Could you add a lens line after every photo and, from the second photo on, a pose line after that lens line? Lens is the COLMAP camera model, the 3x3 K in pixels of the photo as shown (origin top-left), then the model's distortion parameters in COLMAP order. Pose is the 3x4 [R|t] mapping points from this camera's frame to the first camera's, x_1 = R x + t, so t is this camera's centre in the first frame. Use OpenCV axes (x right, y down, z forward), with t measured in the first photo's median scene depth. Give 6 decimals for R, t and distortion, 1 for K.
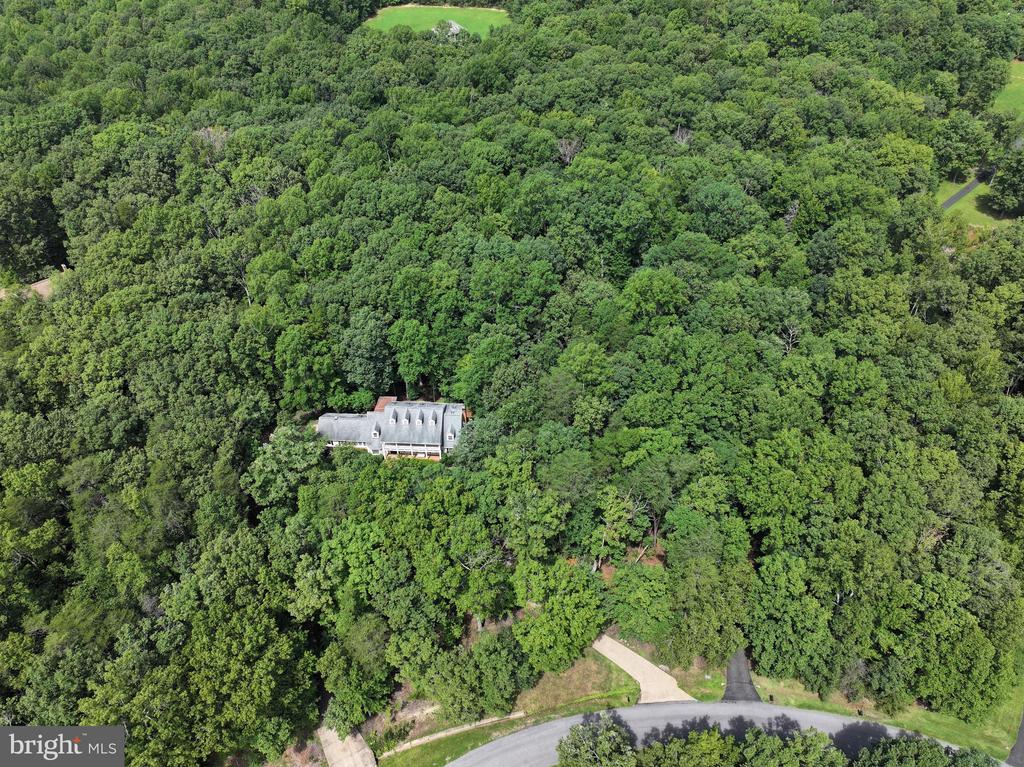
lens RADIAL K [[720.4, 0, 517.0], [0, 720.4, 381.3], [0, 0, 1]] dist [-0.002188, 0.022324]
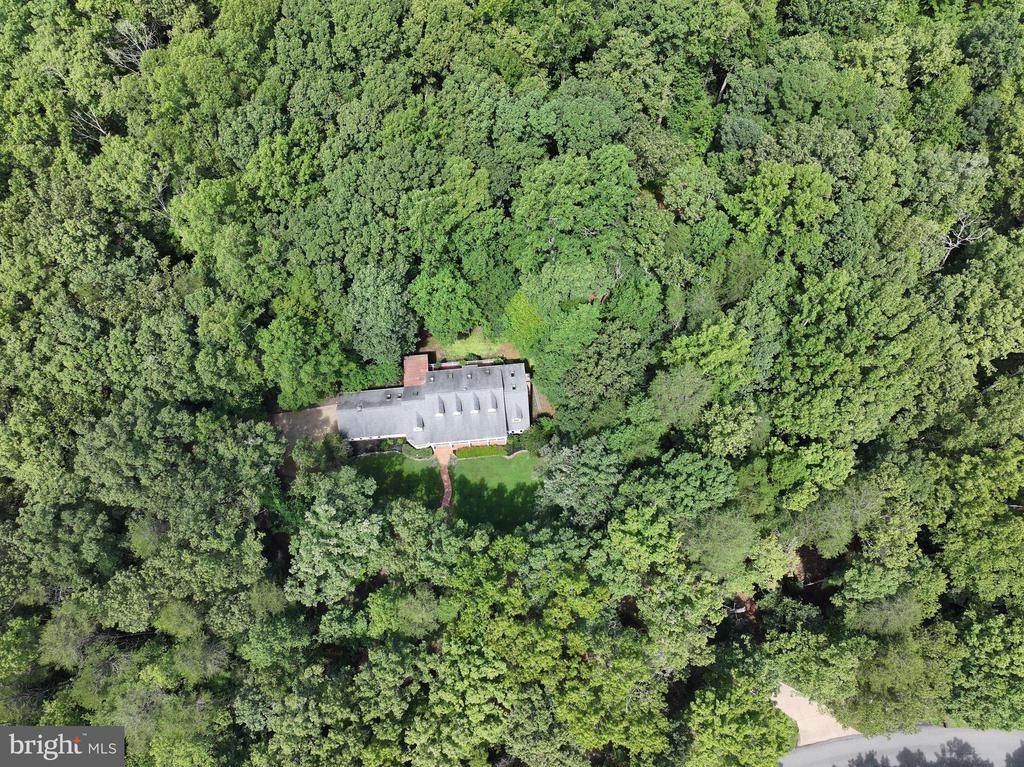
lens RADIAL K [[720.4, 0, 517.0], [0, 720.4, 381.3], [0, 0, 1]] dist [-0.002188, 0.022324]
pose [[0.989321, -0.135493, 0.053727, -0.117539], [0.096461, 0.884968, 0.455552, -0.283540], [-0.109271, -0.445504, 0.888586, 0.308134]]
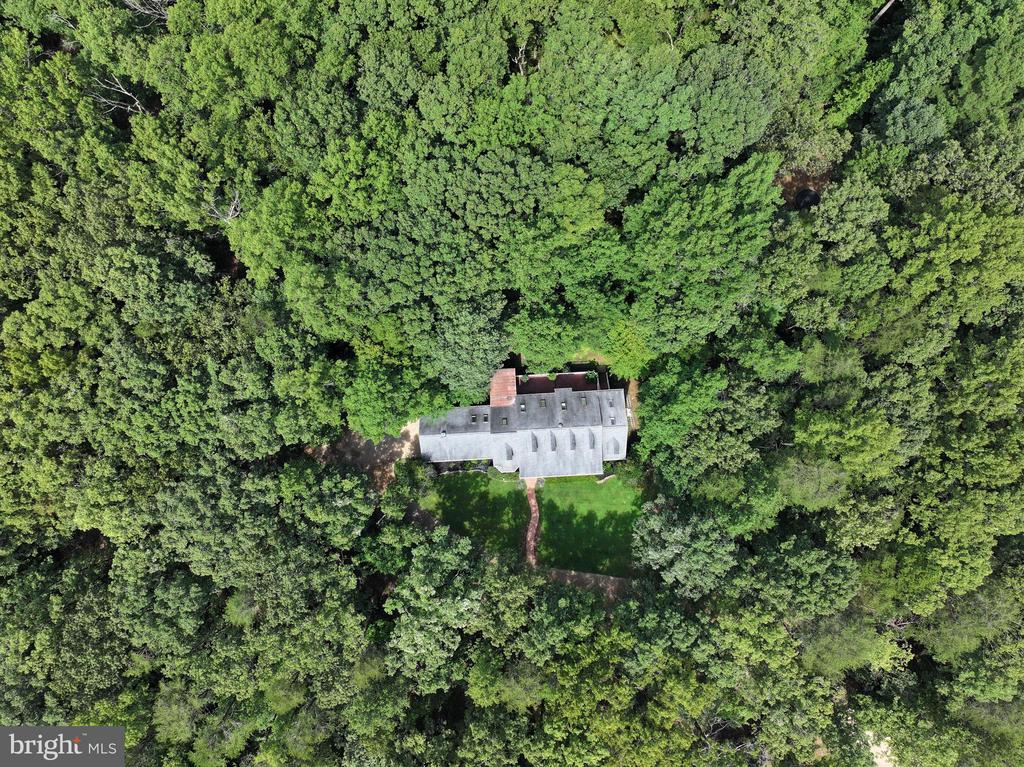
lens RADIAL K [[721.5, 0, 517.0], [0, 721.5, 381.3], [0, 0, 1]] dist [-0.004693, 0.023060]
pose [[0.994146, -0.108006, -0.002989, -0.162832], [0.079506, 0.712524, 0.697129, -0.438648], [-0.073165, -0.693285, 0.716940, 0.500208]]
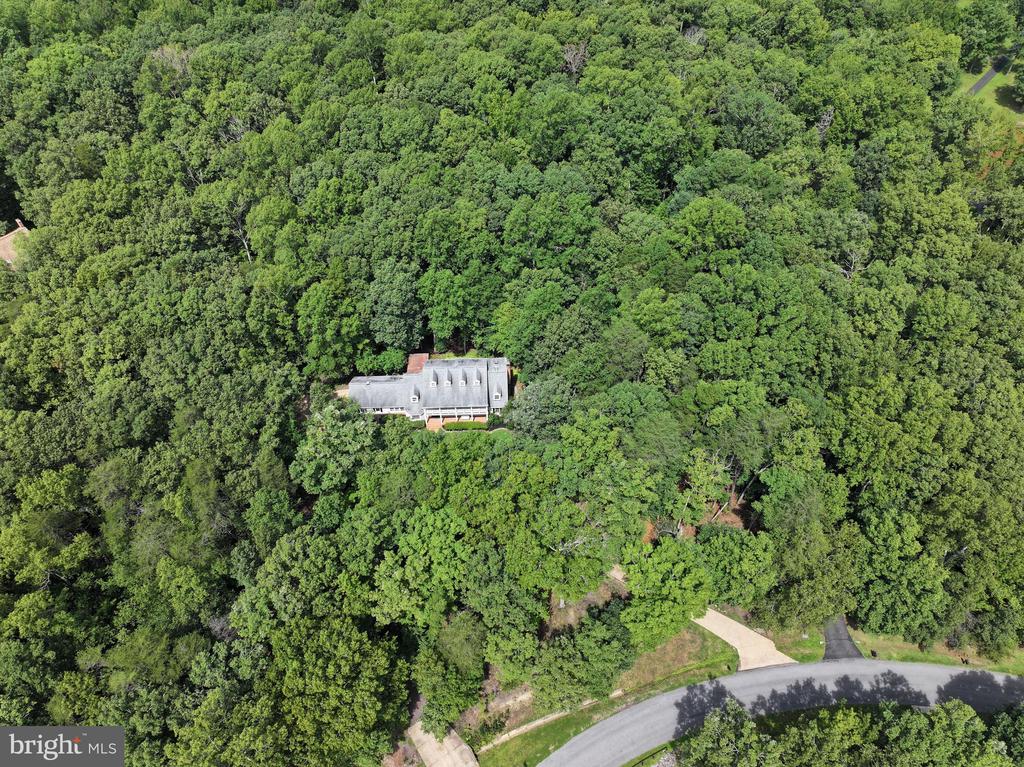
lens RADIAL K [[720.4, 0, 517.0], [0, 720.4, 381.3], [0, 0, 1]] dist [-0.002188, 0.022324]
pose [[0.995925, -0.067349, 0.059978, -0.111094], [0.059157, 0.989850, 0.129216, -0.054365], [-0.068071, -0.125141, 0.989801, 0.081384]]
